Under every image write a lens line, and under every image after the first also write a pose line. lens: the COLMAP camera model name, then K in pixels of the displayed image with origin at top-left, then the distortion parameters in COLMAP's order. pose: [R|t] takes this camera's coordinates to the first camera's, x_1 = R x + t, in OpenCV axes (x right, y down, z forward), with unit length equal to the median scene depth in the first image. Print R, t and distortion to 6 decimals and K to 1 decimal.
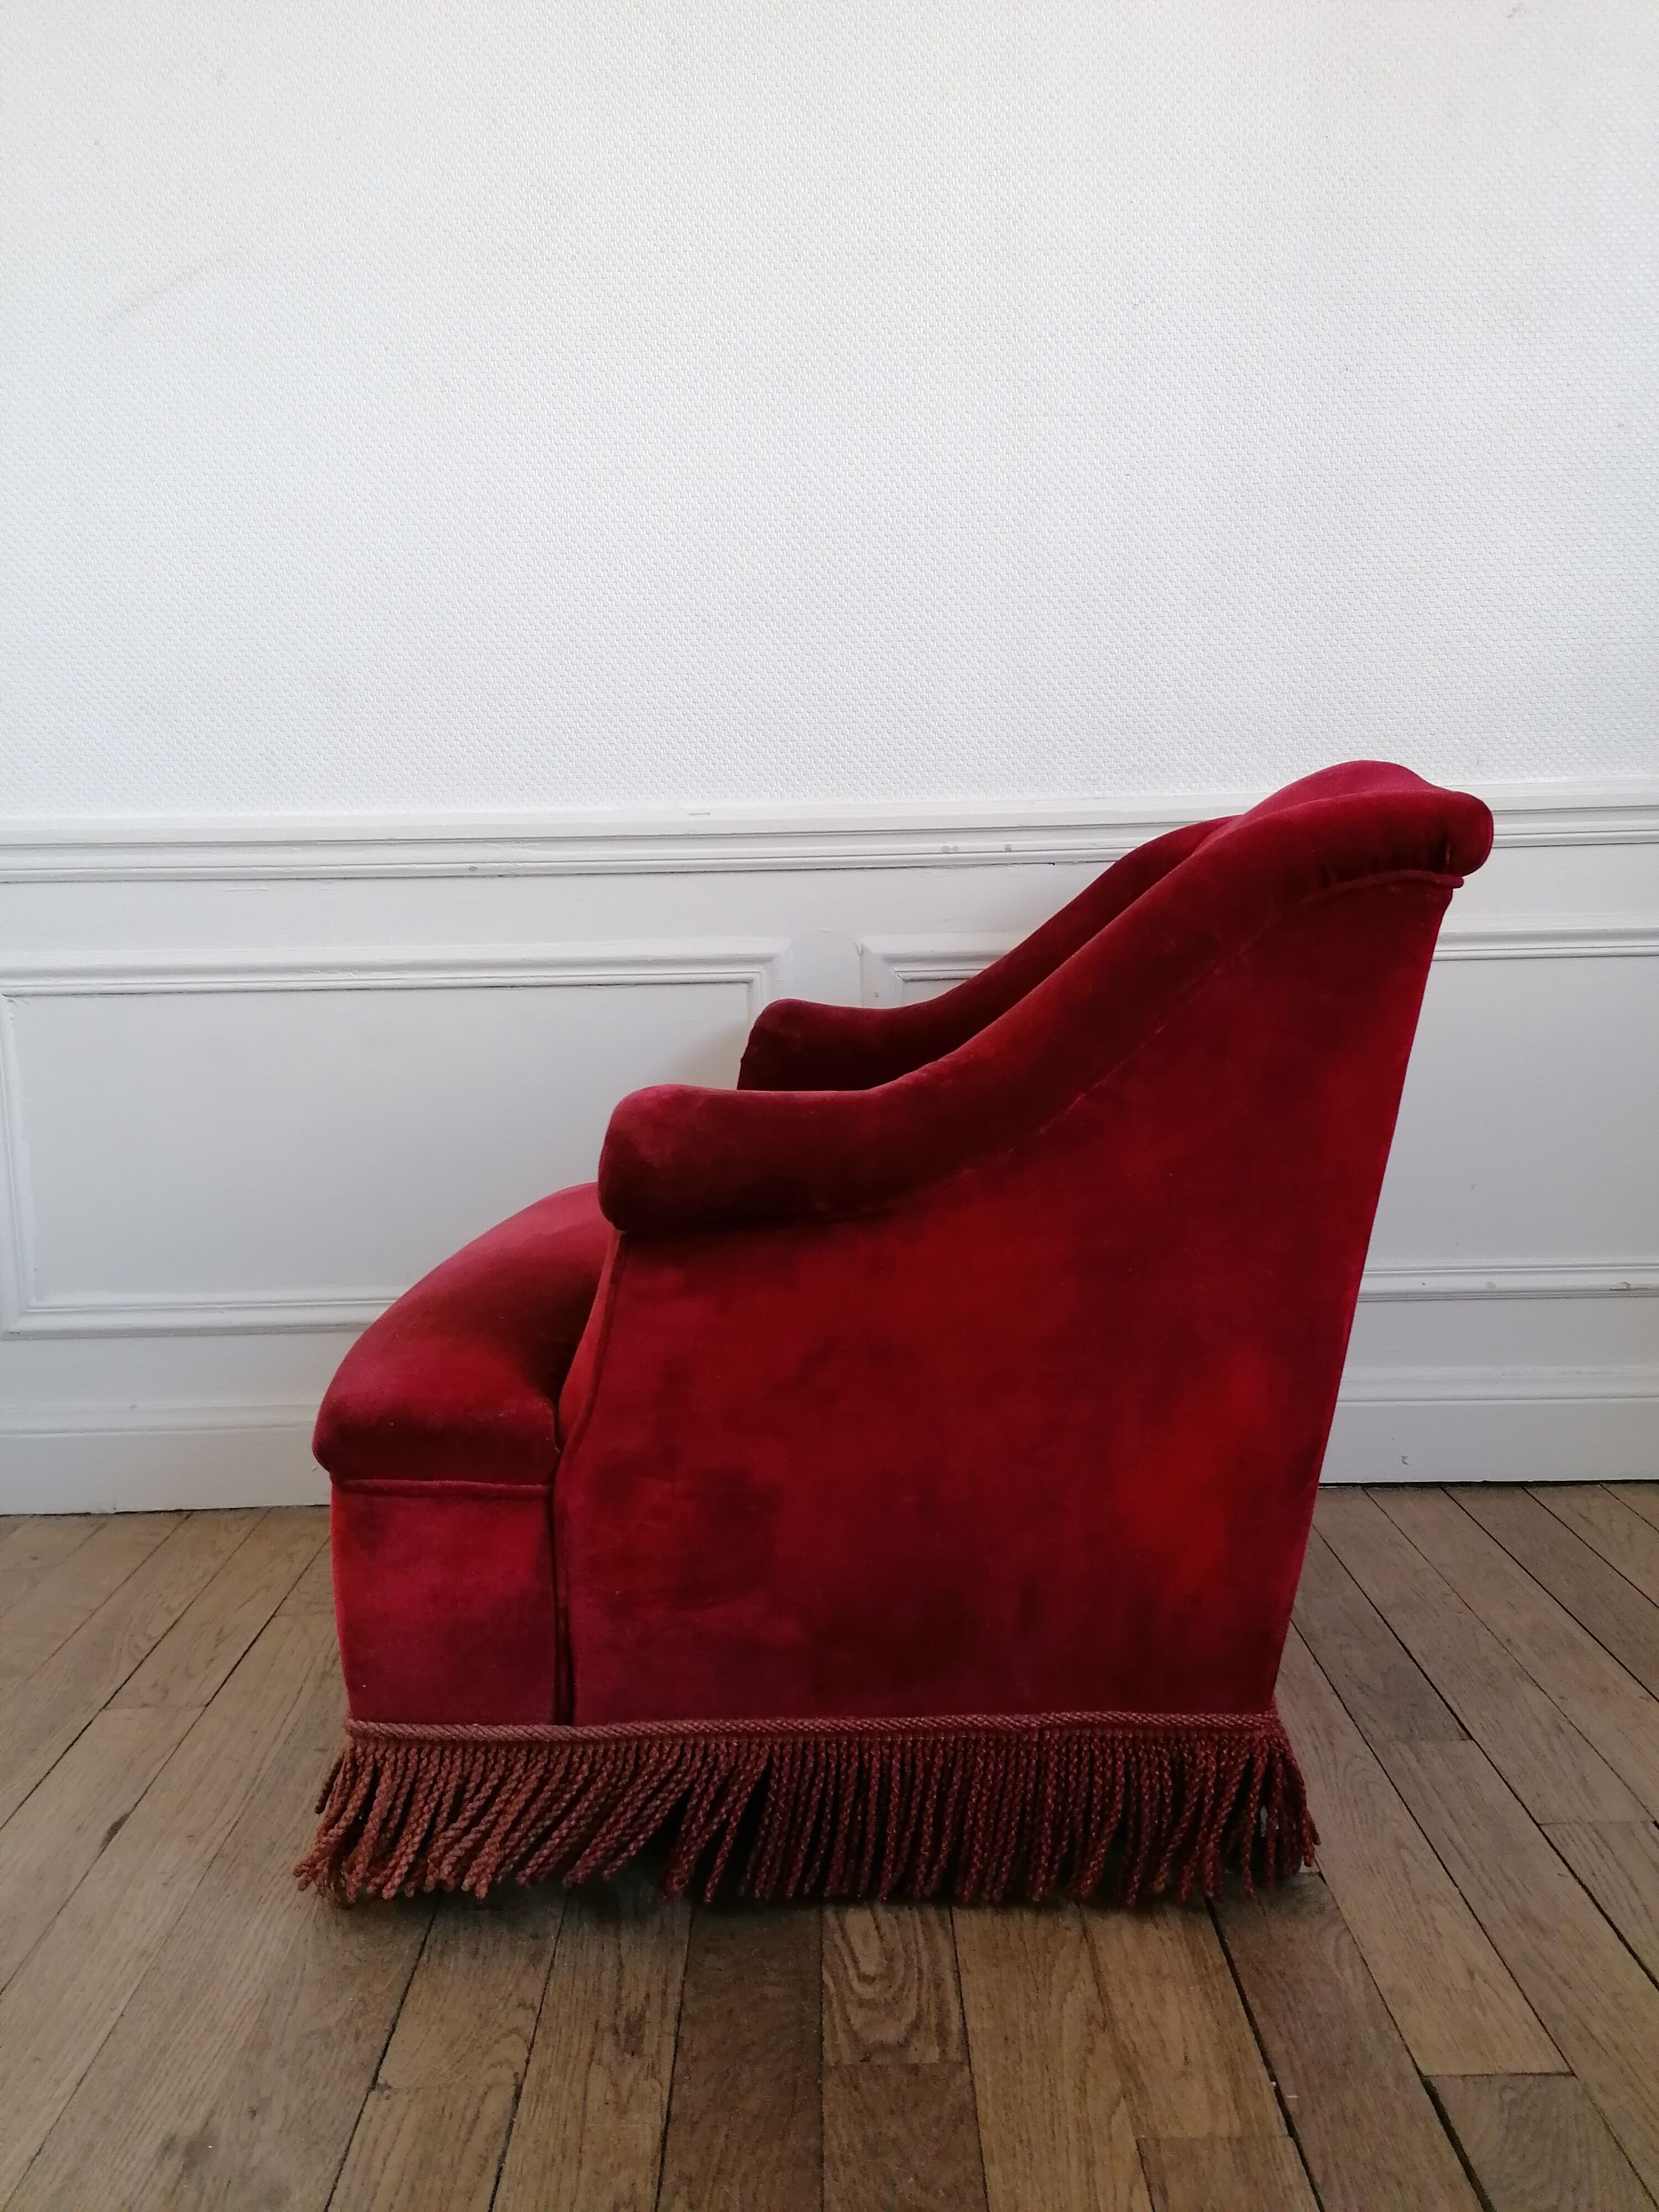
lens RADIAL K [[1692.0, 0, 829.5], [0, 1692.0, 1106.0], [0, 0, 1]] dist [-0.002012, -0.001112]
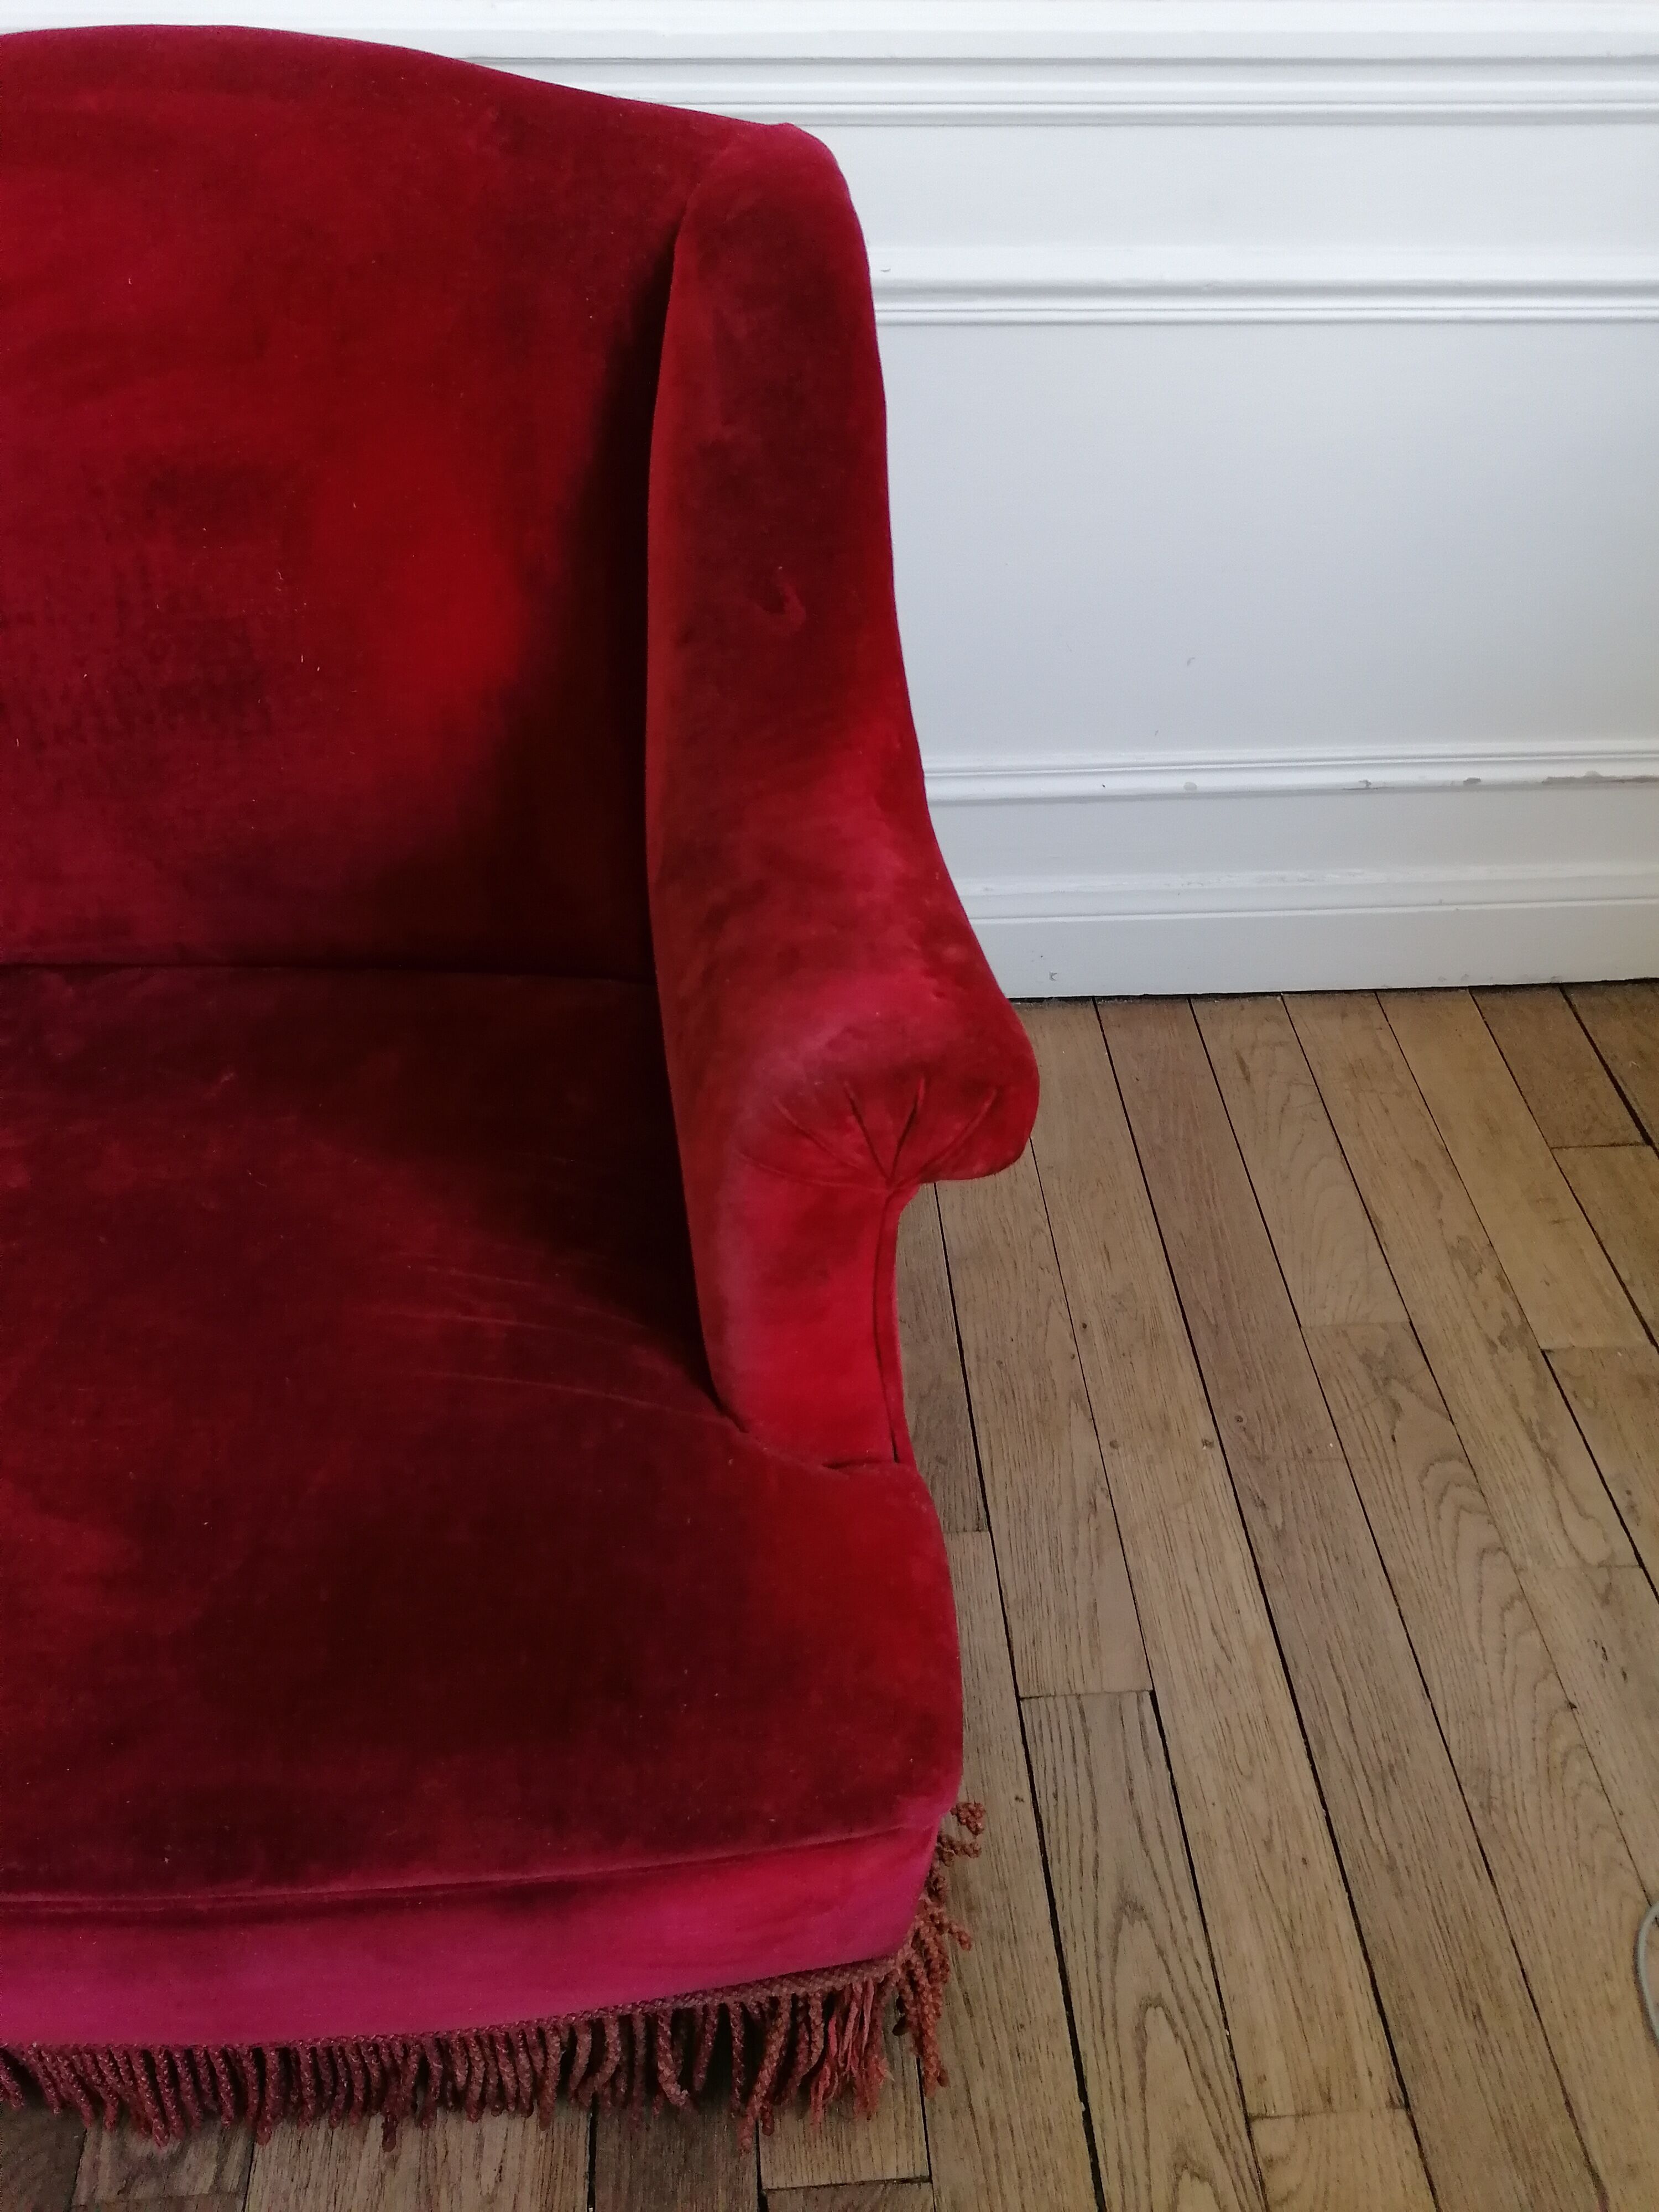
lens RADIAL K [[1631.3, 0, 829.5], [0, 1631.3, 1106.0], [0, 0, 1]] dist [0.055609, -0.001781]
pose [[0.997022, -0.013073, 0.076008, 0.313482], [-0.035248, 0.799345, 0.599838, -0.389791], [-0.068598, -0.600731, 0.796503, 0.617560]]
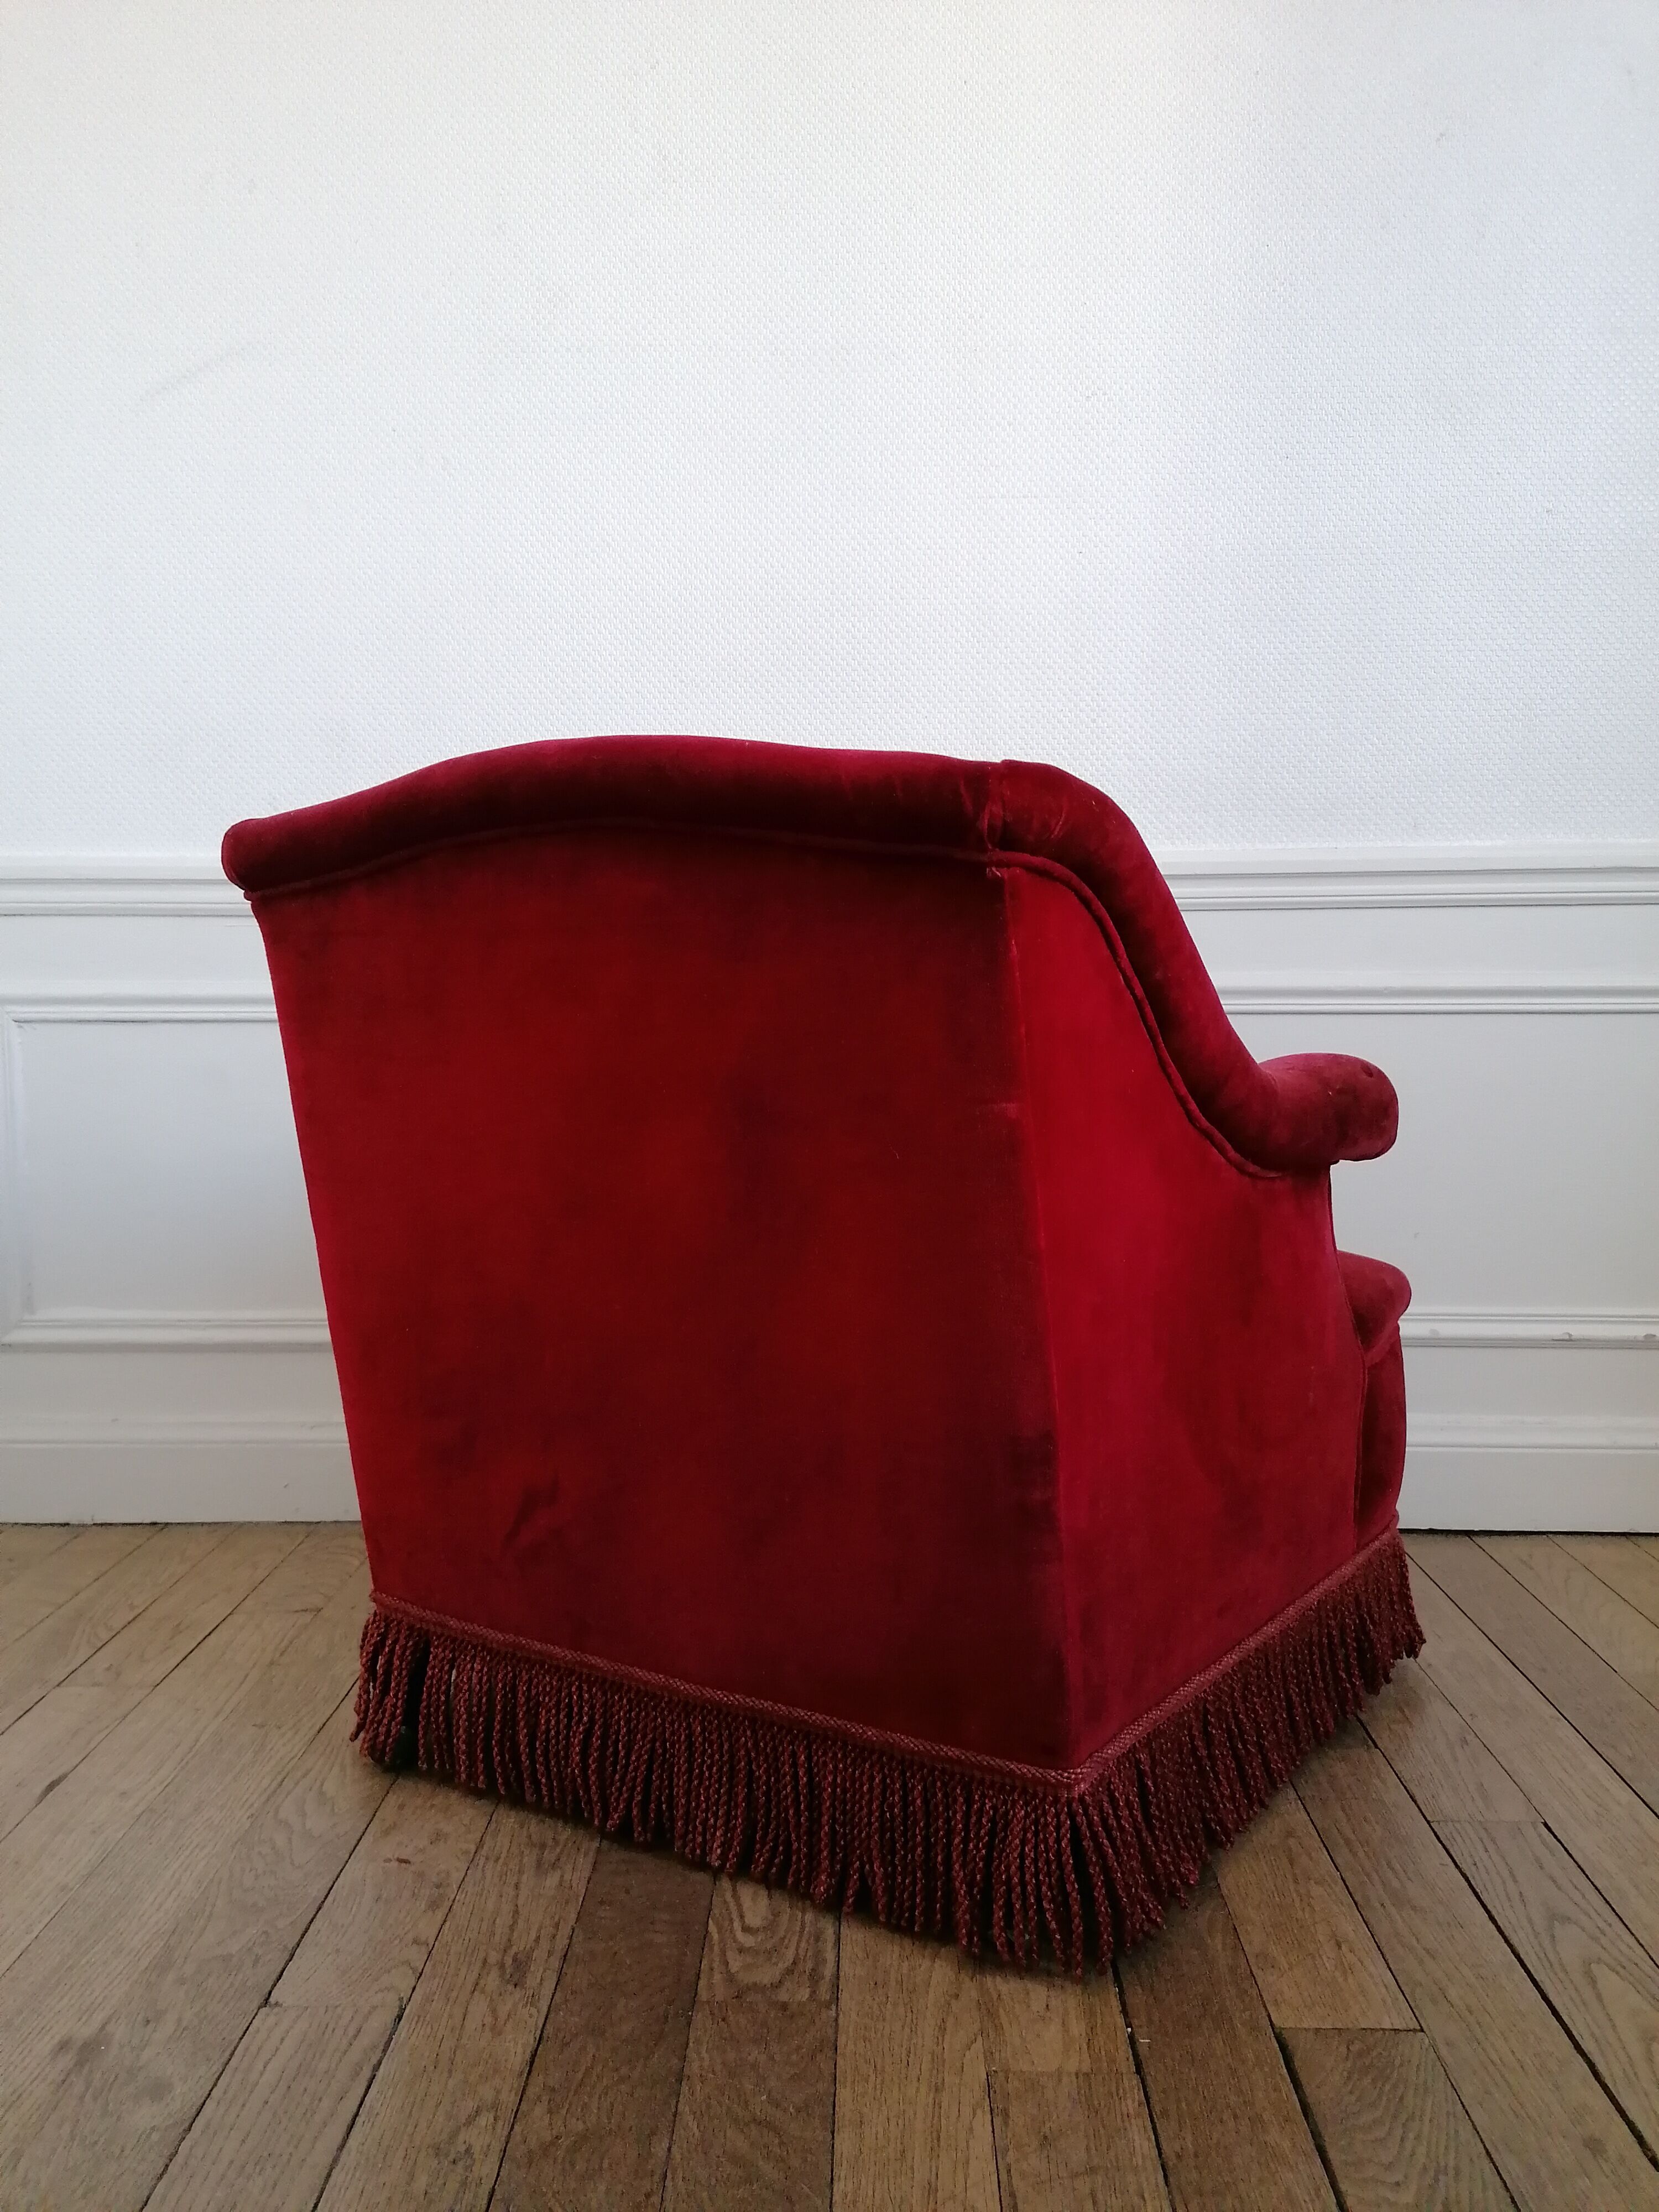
lens RADIAL K [[1691.5, 0, 829.5], [0, 1691.5, 1106.0], [0, 0, 1]] dist [0.000532, -0.006967]
pose [[0.999423, 0.020207, -0.027305, 0.092705], [-0.022071, 0.997317, -0.069792, 0.088590], [0.025822, 0.070354, 0.997188, -0.068252]]
